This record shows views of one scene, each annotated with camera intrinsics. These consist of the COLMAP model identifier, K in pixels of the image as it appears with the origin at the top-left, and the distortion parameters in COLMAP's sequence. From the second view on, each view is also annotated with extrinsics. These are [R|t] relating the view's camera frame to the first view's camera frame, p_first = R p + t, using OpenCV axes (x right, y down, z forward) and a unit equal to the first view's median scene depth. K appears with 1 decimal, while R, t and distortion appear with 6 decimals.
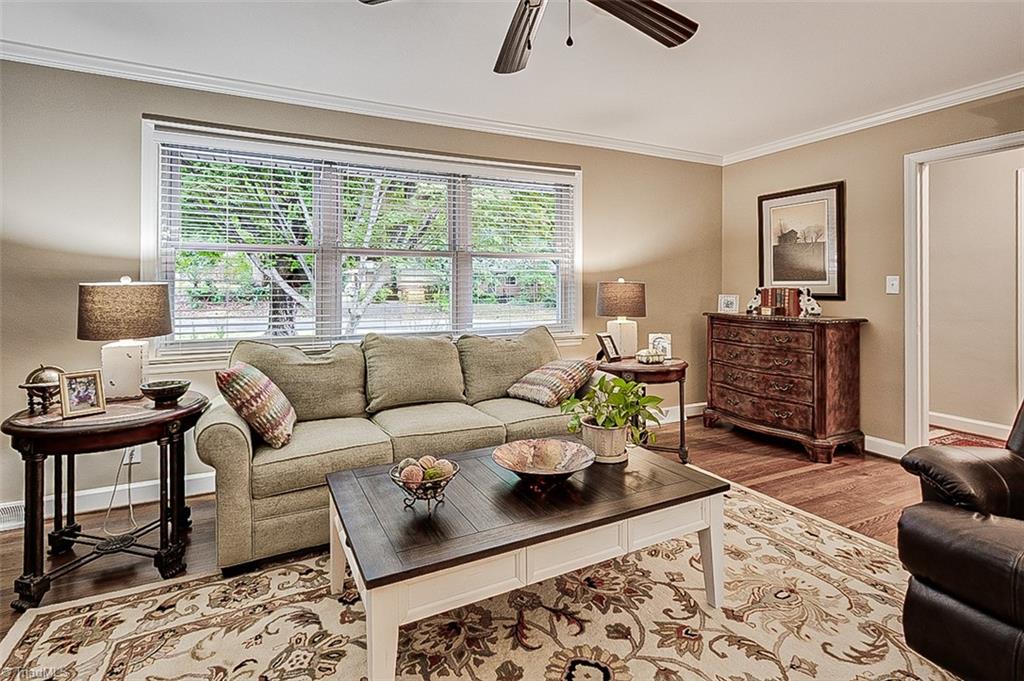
lens RADIAL K [[499.3, 0, 511.8], [0, 499.3, 261.0], [0, 0, 1]] dist [-0.000190, 0.000152]
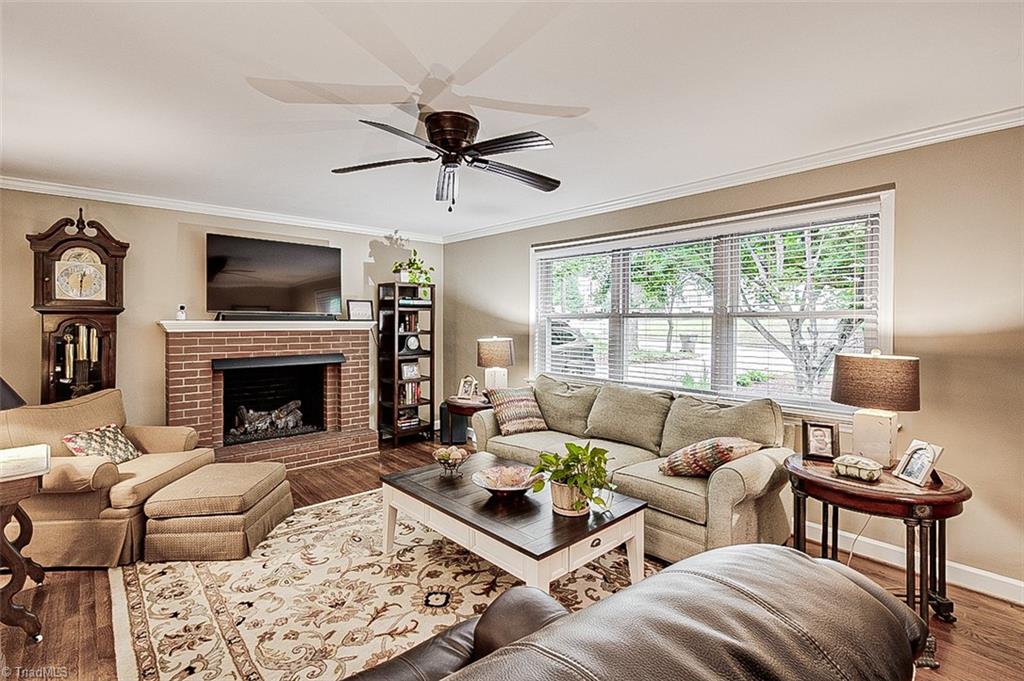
lens RADIAL K [[478.9, 0, 509.8], [0, 478.9, 325.1], [0, 0, 1]] dist [-0.014798, 0.008358]
pose [[0.271247, -0.012571, -0.962428, 1.144757], [0.009999, 0.999898, -0.010242, 0.010535], [0.962458, -0.006845, 0.271345, 0.584059]]
